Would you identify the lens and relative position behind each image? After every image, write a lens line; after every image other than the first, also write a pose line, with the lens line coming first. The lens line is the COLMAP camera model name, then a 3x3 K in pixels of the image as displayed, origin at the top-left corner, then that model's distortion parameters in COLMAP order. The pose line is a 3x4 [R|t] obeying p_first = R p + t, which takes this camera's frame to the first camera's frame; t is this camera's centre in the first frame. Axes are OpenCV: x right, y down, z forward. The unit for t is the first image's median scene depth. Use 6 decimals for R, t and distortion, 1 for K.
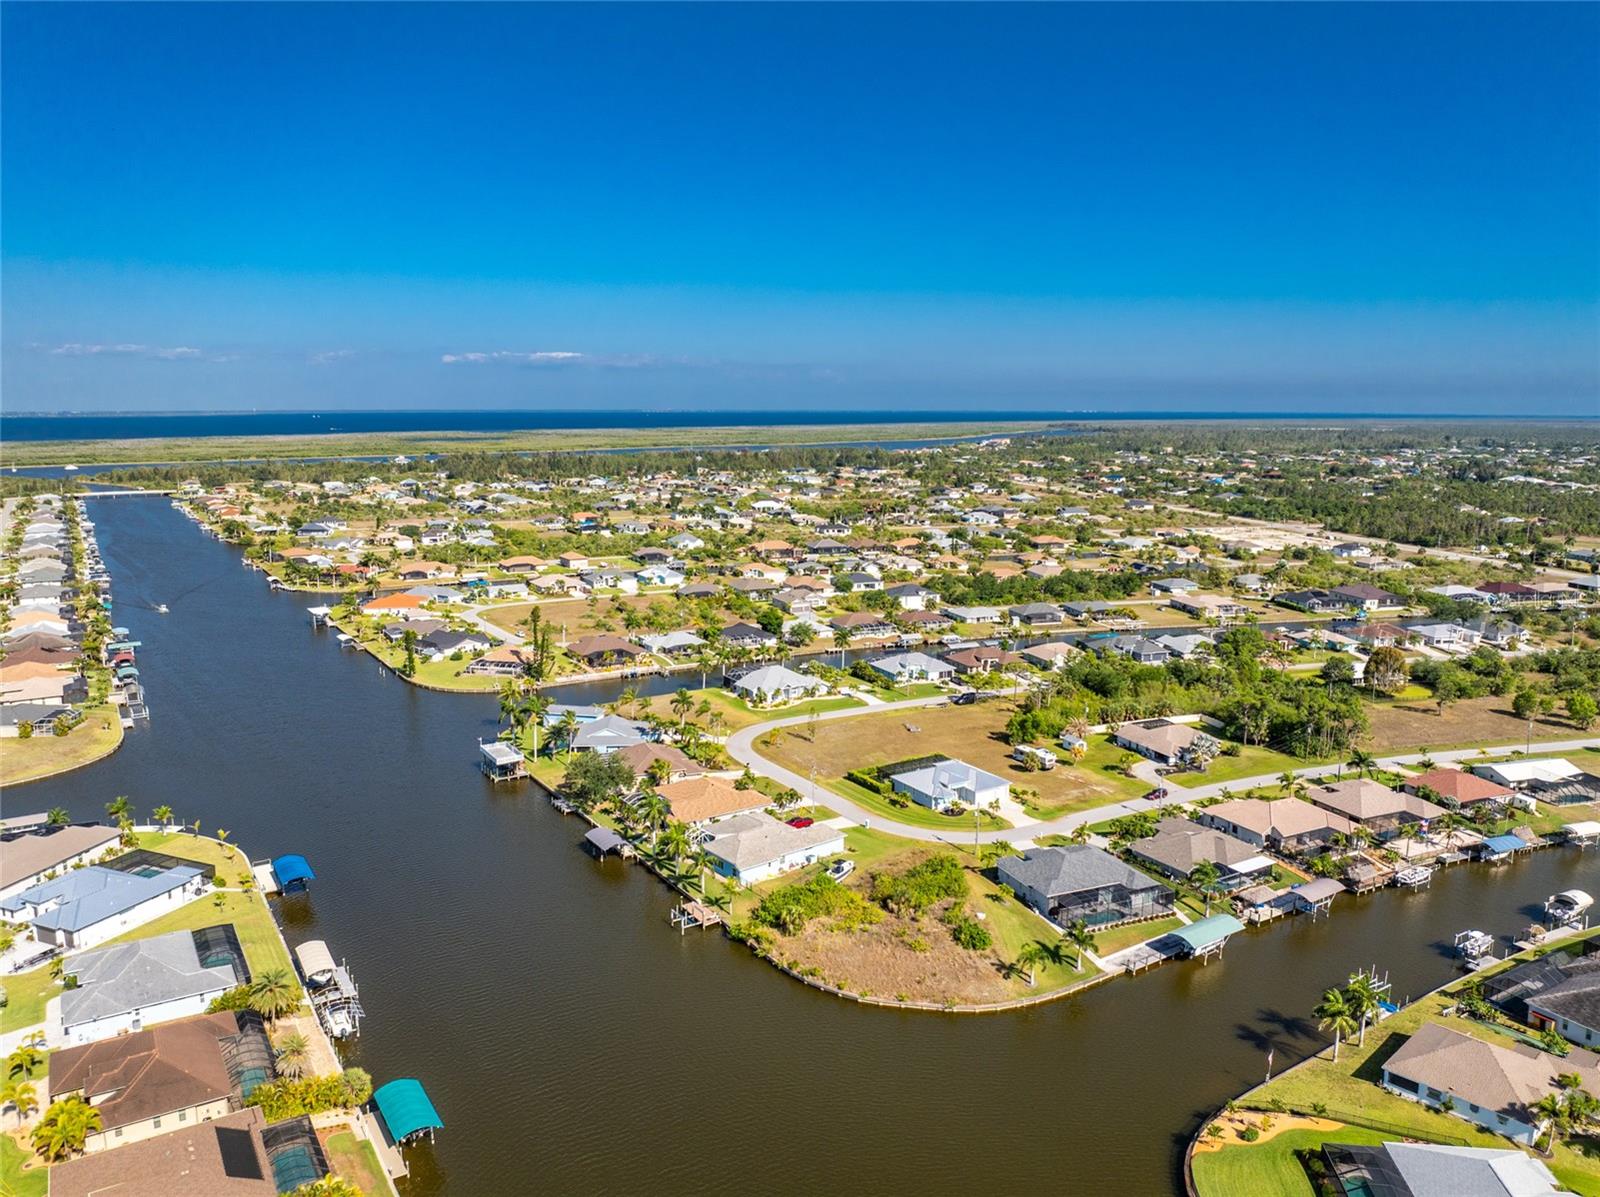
lens RADIAL K [[1156.2, 0, 806.6], [0, 1156.2, 555.7], [0, 0, 1]] dist [-0.028944, -0.010553]
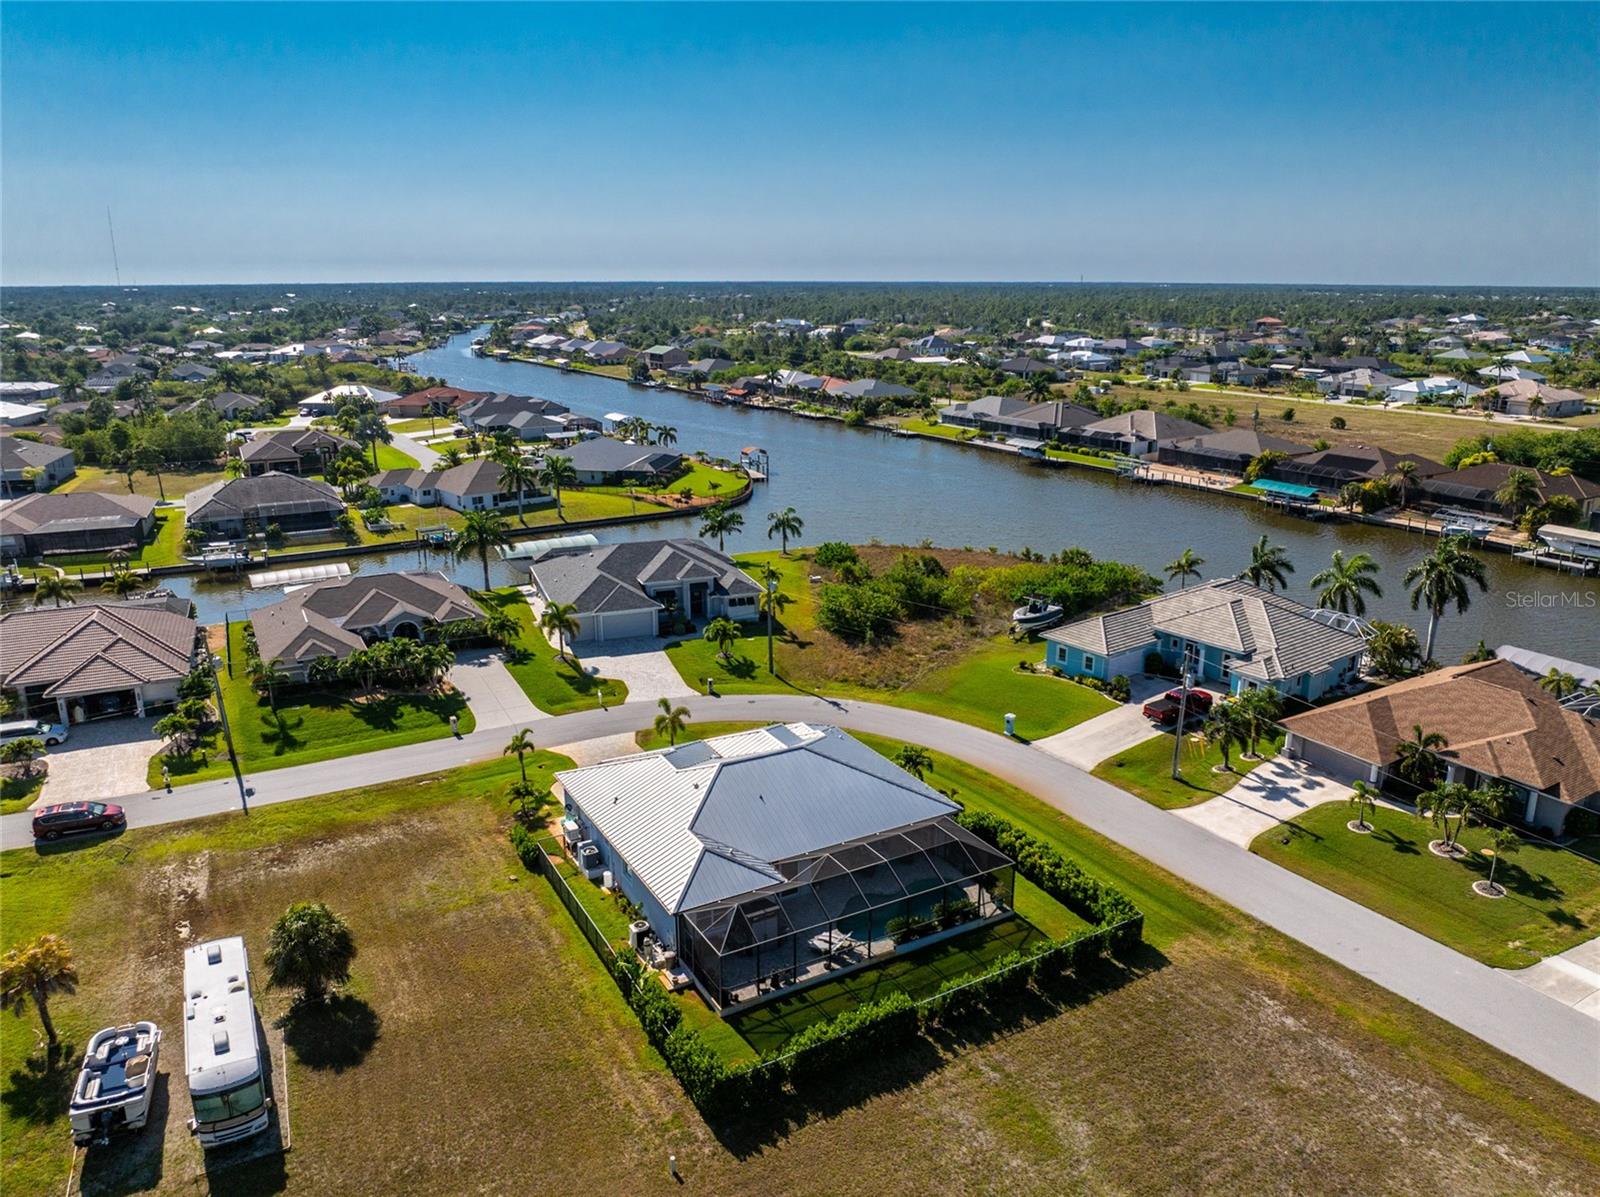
lens RADIAL K [[1135.8, 0, 804.2], [0, 1135.8, 563.0], [0, 0, 1]] dist [-0.032019, -0.010450]
pose [[-0.999338, -0.010769, 0.034746, 0.072395], [0.002708, 0.930499, 0.366284, 0.025539], [-0.036276, 0.366136, -0.929854, 0.880469]]
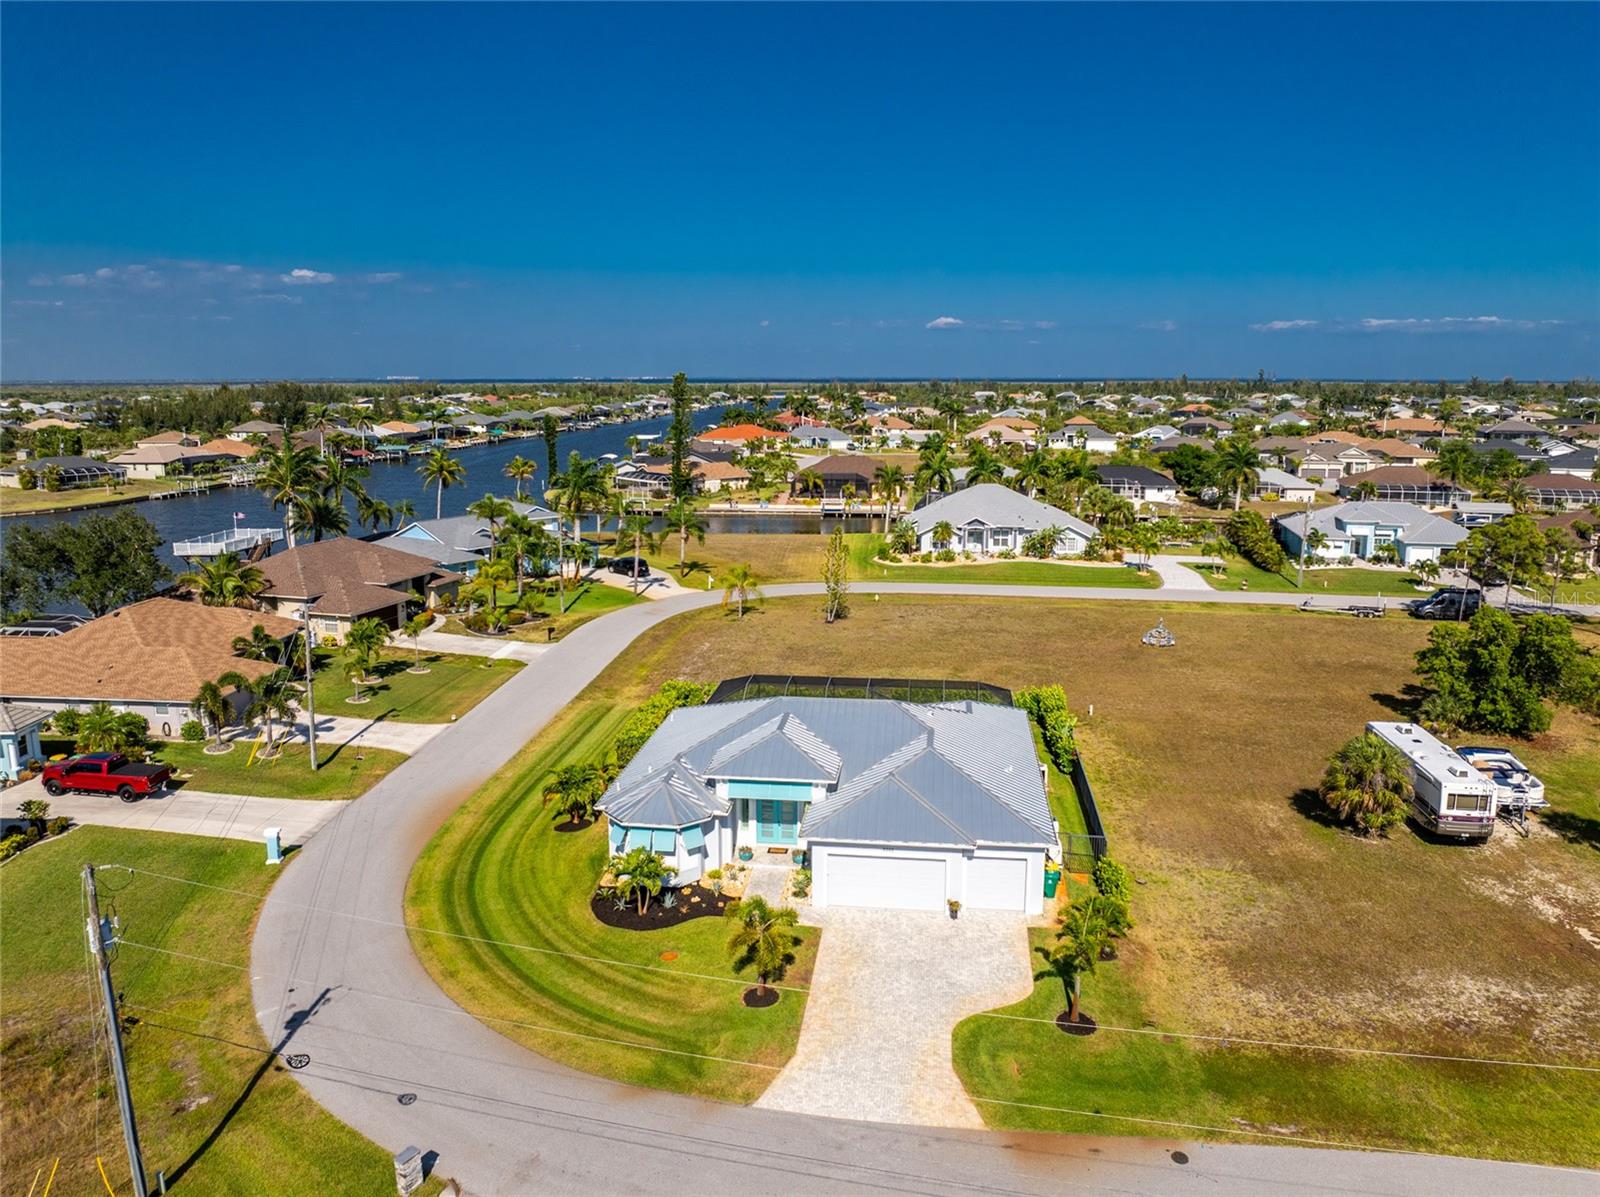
lens RADIAL K [[1153.1, 0, 806.6], [0, 1153.1, 553.0], [0, 0, 1]] dist [-0.033608, -0.004670]
pose [[0.783588, 0.091255, -0.614542, 0.181422], [-0.077889, 0.995779, 0.048551, 0.100228], [0.616379, 0.009823, 0.787388, 0.578848]]
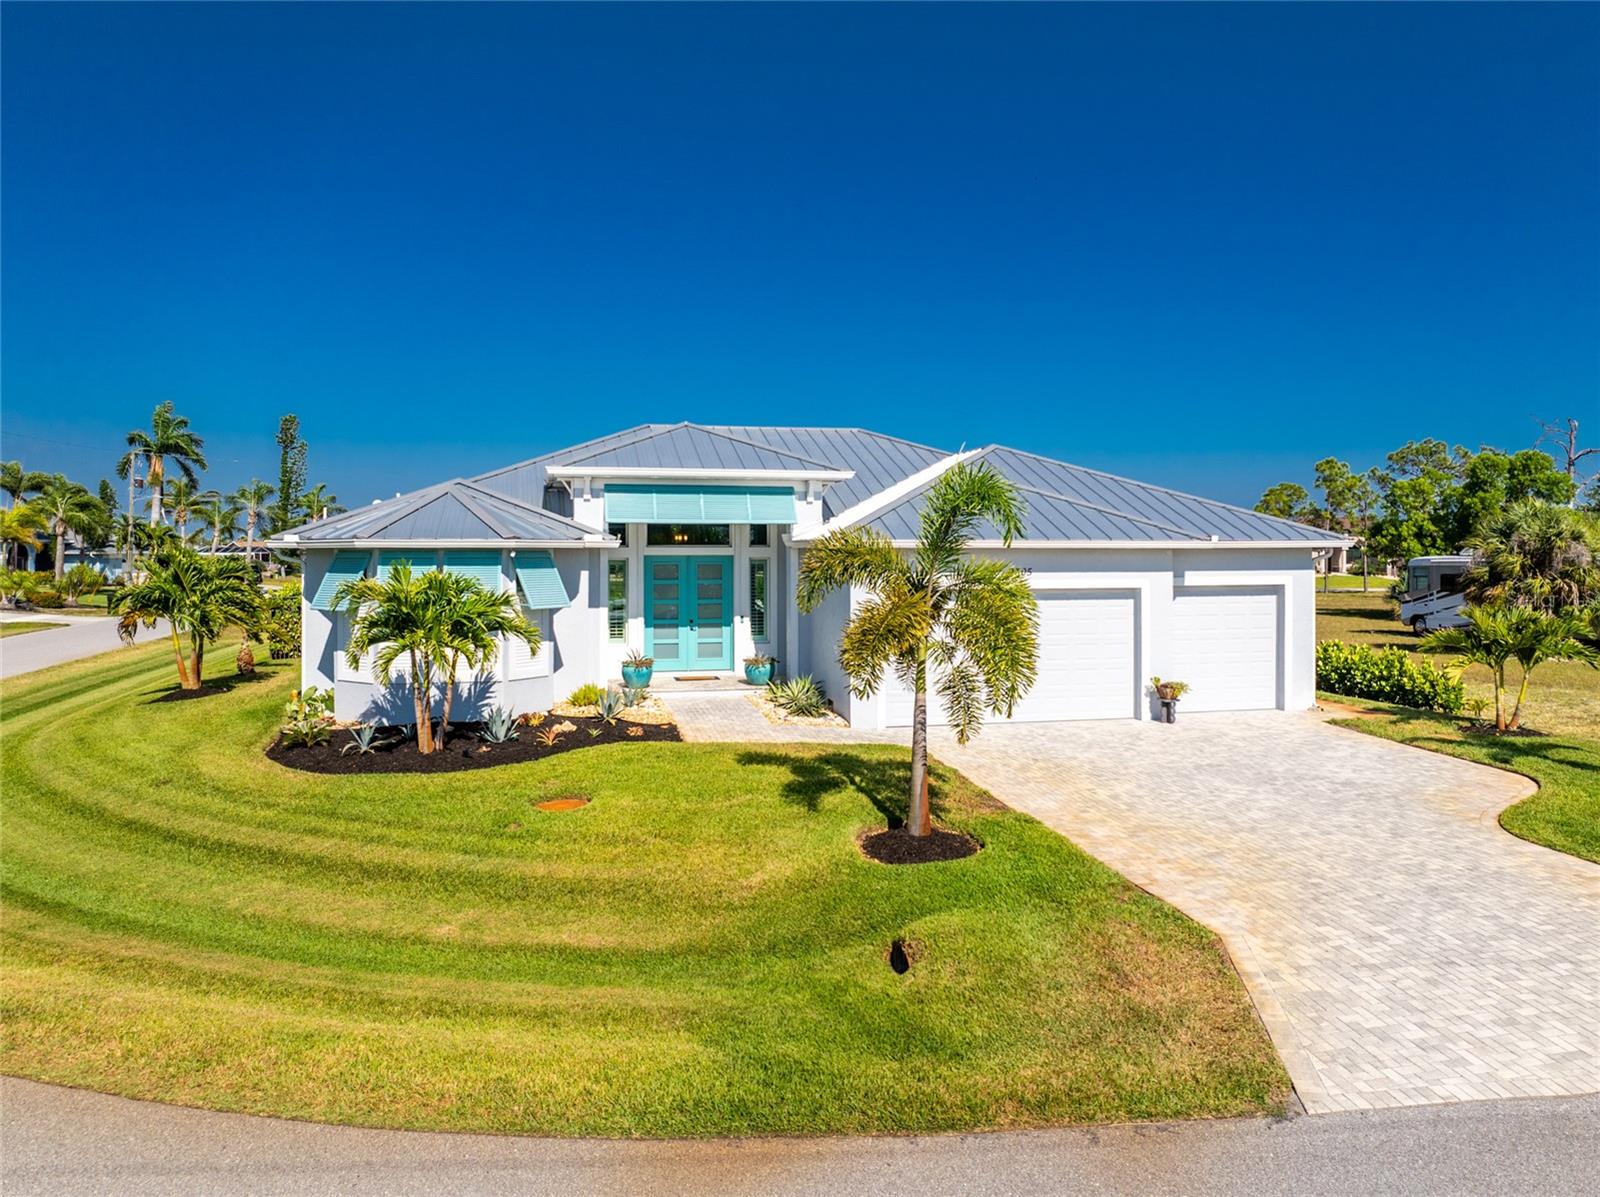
lens RADIAL K [[1141.7, 0, 805.2], [0, 1141.7, 600.9], [0, 0, 1]] dist [-0.034611, -0.004470]
pose [[0.946184, 0.011610, -0.323420, 0.116972], [-0.039712, 0.995969, -0.080425, 0.147567], [0.321183, 0.088941, 0.942831, 0.633629]]
